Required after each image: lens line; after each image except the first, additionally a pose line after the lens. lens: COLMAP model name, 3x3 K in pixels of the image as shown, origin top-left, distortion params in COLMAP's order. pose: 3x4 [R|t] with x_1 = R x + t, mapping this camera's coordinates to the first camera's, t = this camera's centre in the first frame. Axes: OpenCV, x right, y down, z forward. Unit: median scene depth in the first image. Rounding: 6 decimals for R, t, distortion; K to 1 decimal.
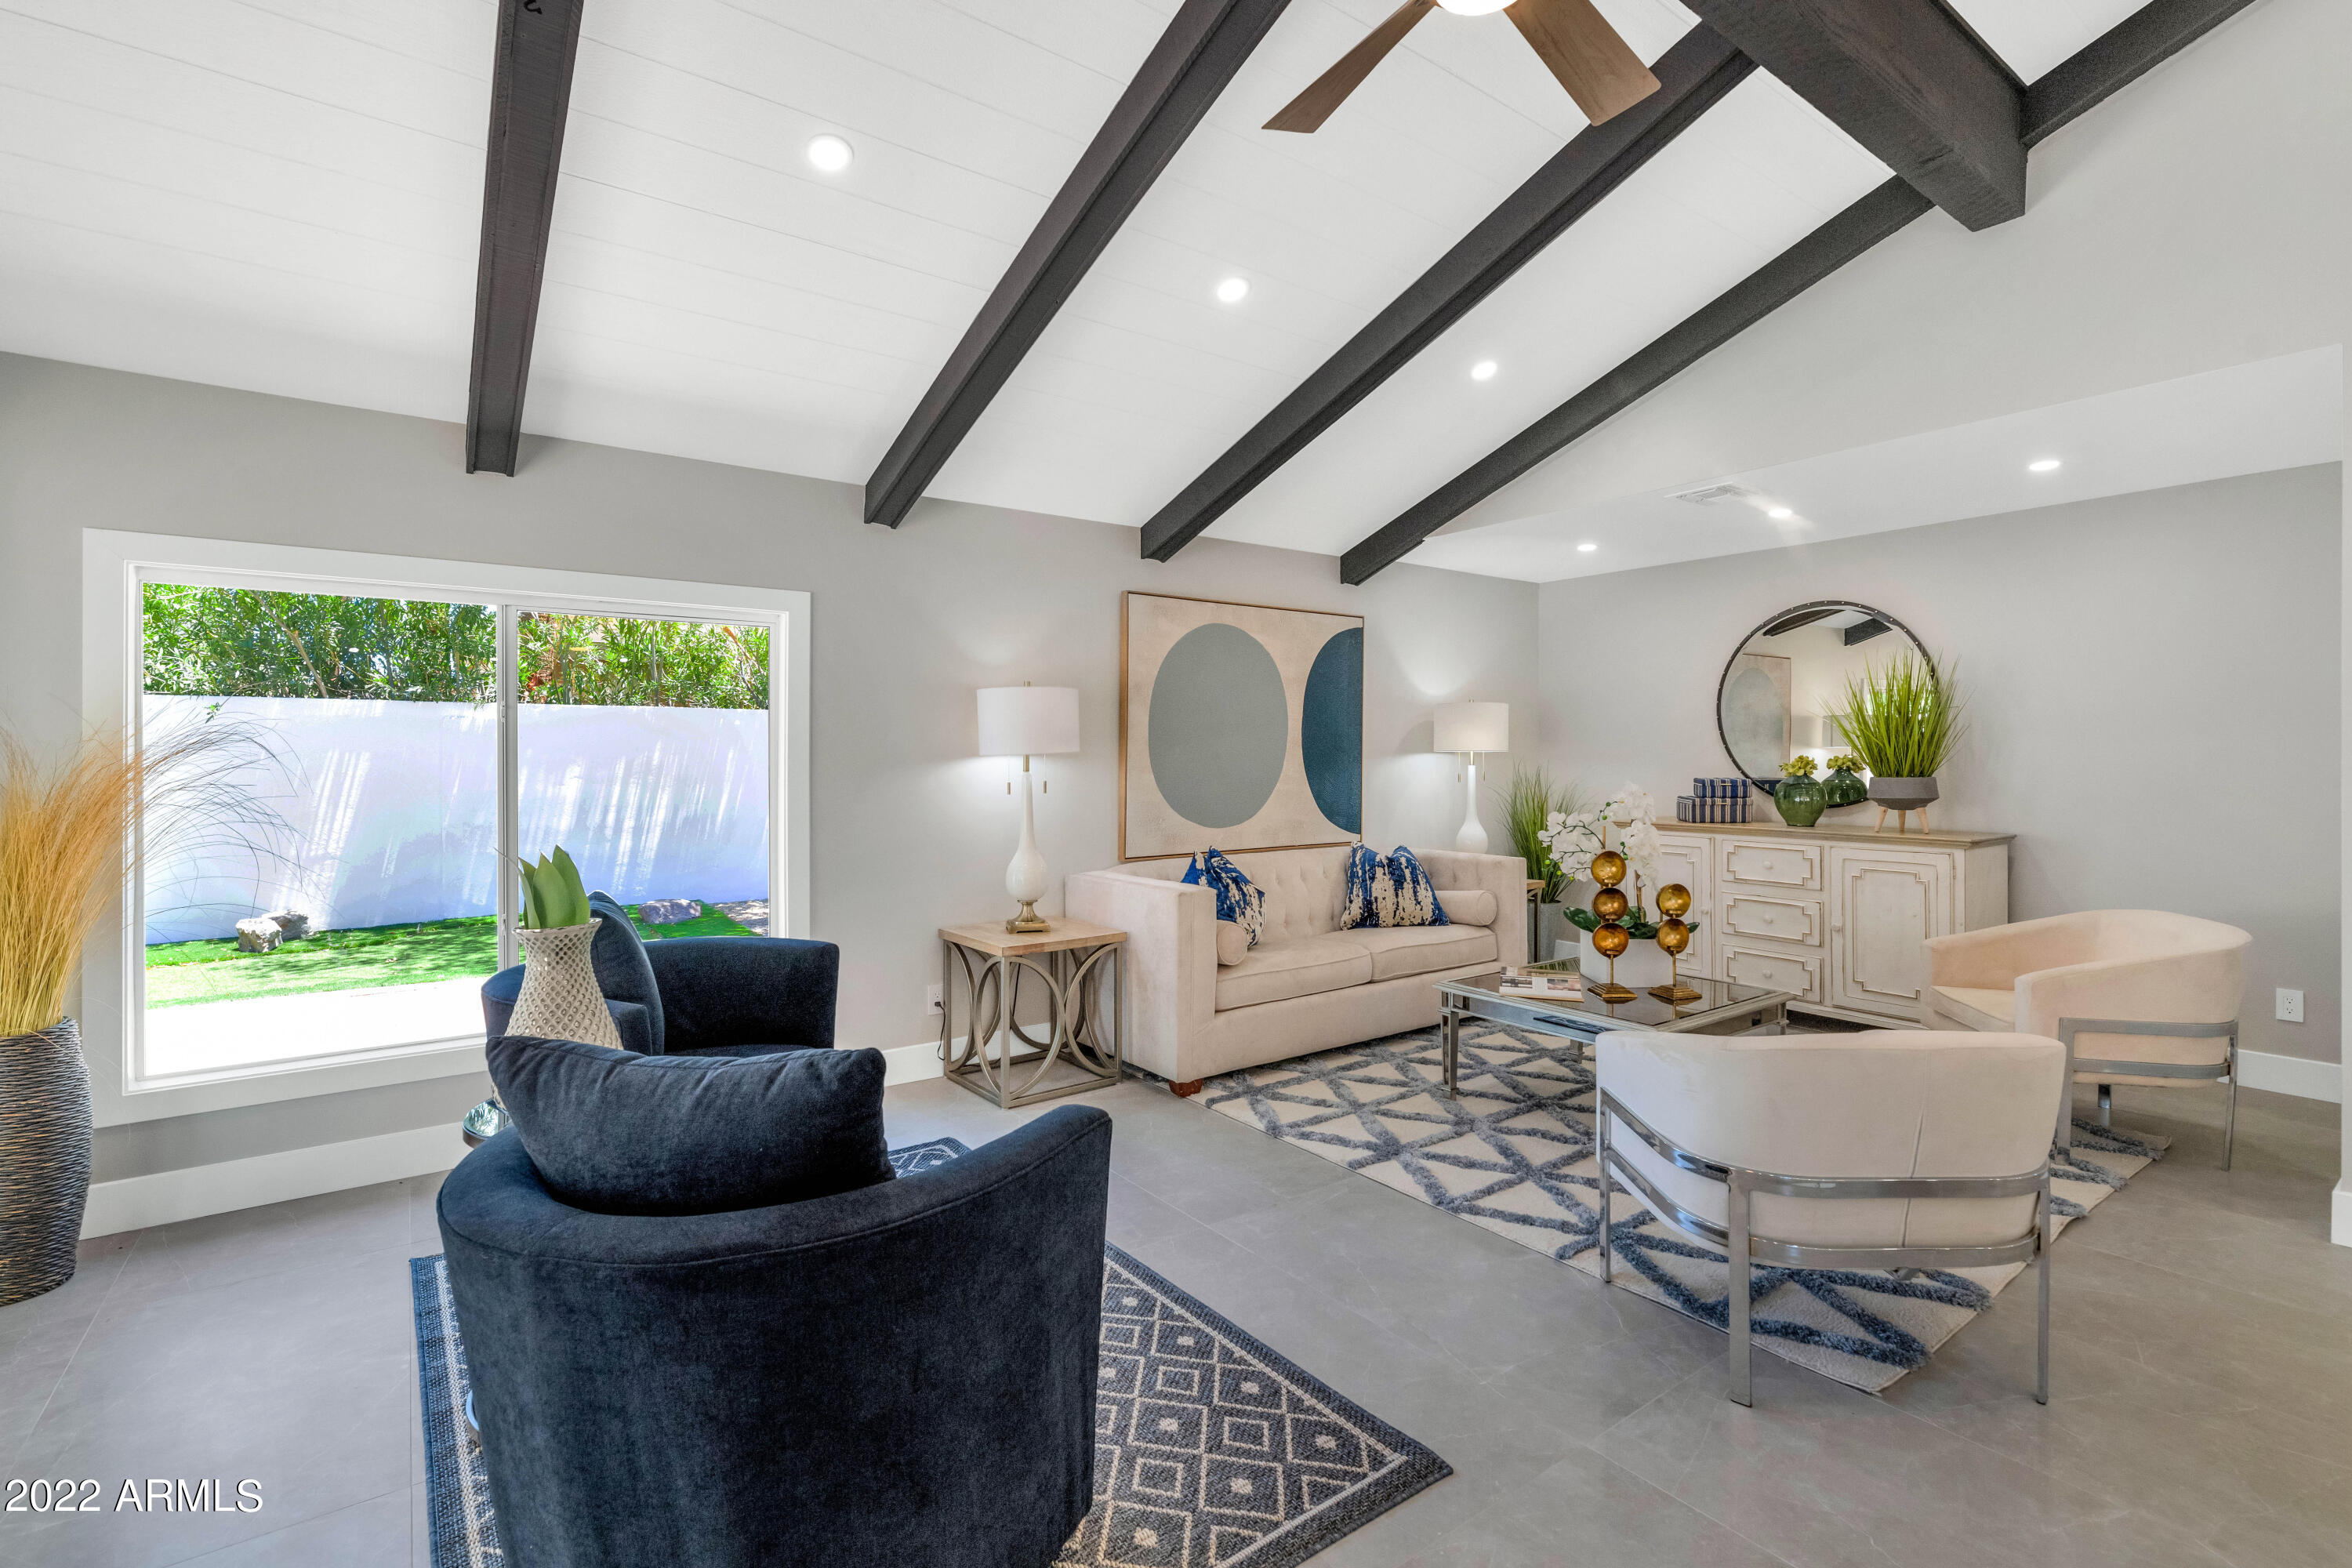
lens RADIAL K [[1057.9, 0, 1183.5], [0, 1057.9, 750.6], [0, 0, 1]] dist [-0.000662, -0.000104]
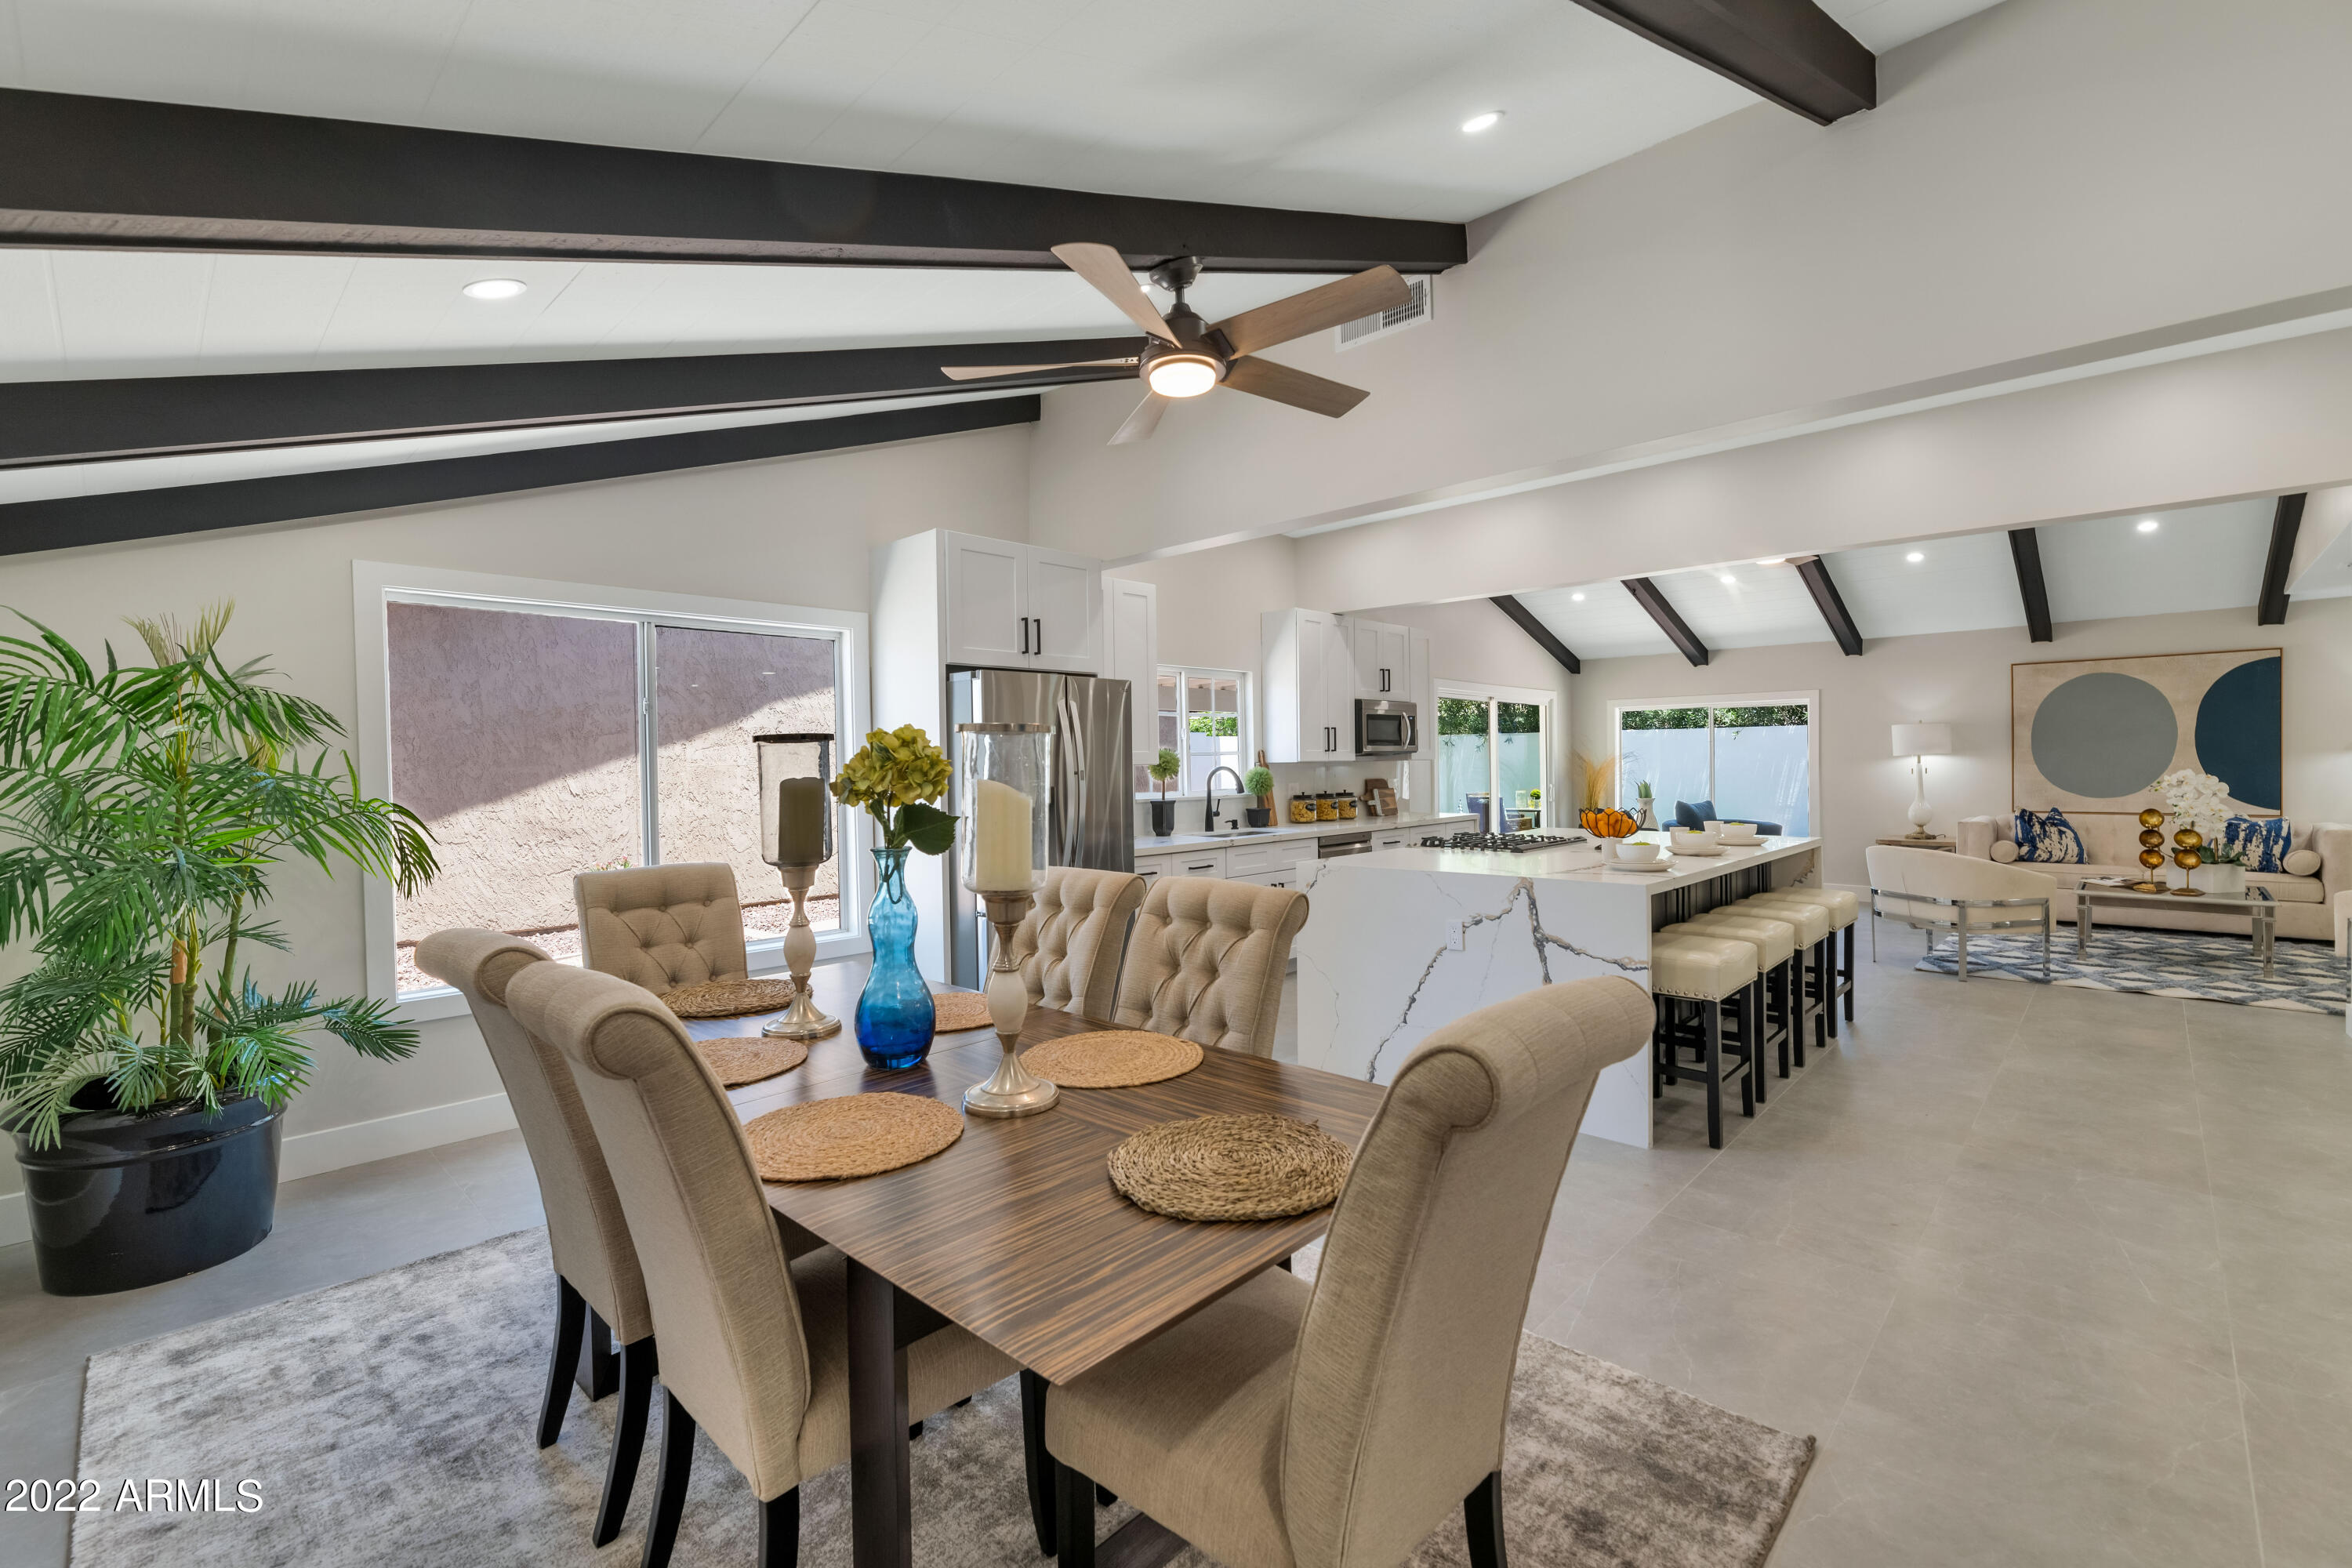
lens RADIAL K [[1038.4, 0, 1176.0], [0, 1038.4, 784.0], [0, 0, 1]] dist [-0.009129, -0.000083]
pose [[0.187635, 0.023021, -0.981969, 1.513691], [0.020560, 0.999414, 0.027358, -0.024359], [0.982024, -0.025323, 0.187052, -0.798188]]
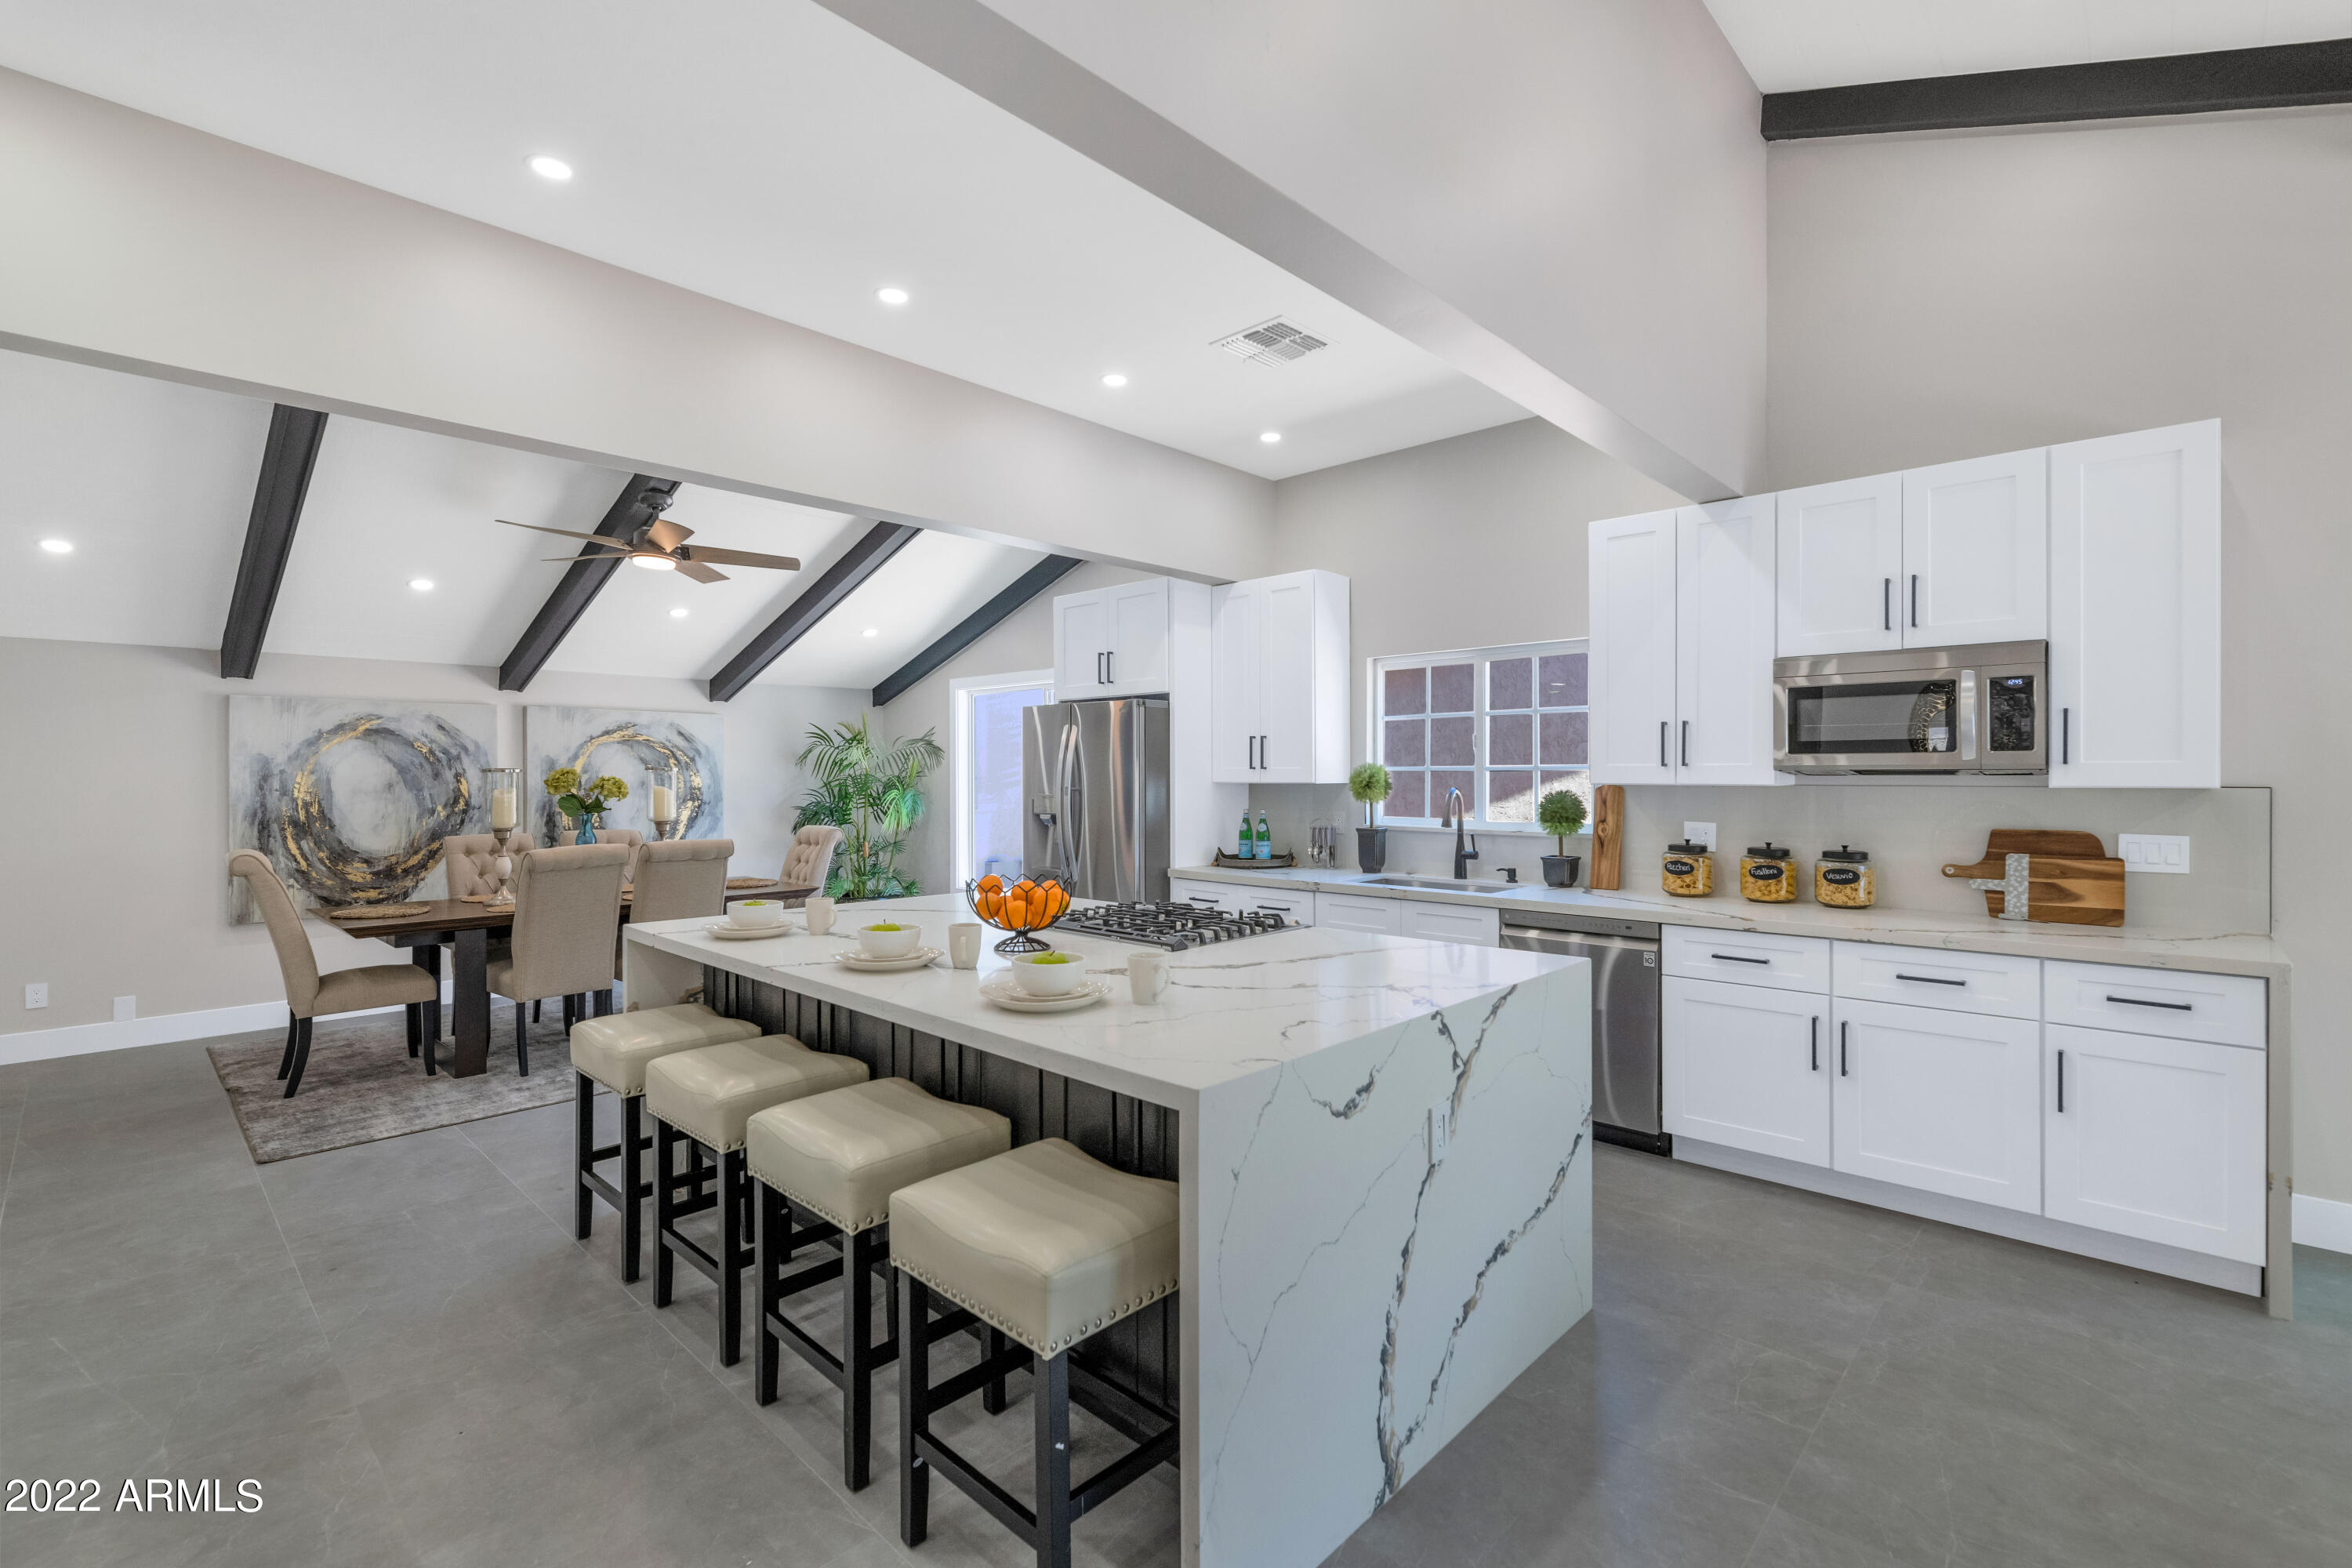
lens RADIAL K [[1038.4, 0, 1176.0], [0, 1038.4, 784.0], [0, 0, 1]] dist [-0.009129, -0.000083]
pose [[-0.983038, 0.008334, -0.183214, 0.535326], [0.007776, 0.999963, 0.003766, -0.017891], [0.183239, 0.002278, -0.983066, 0.525601]]
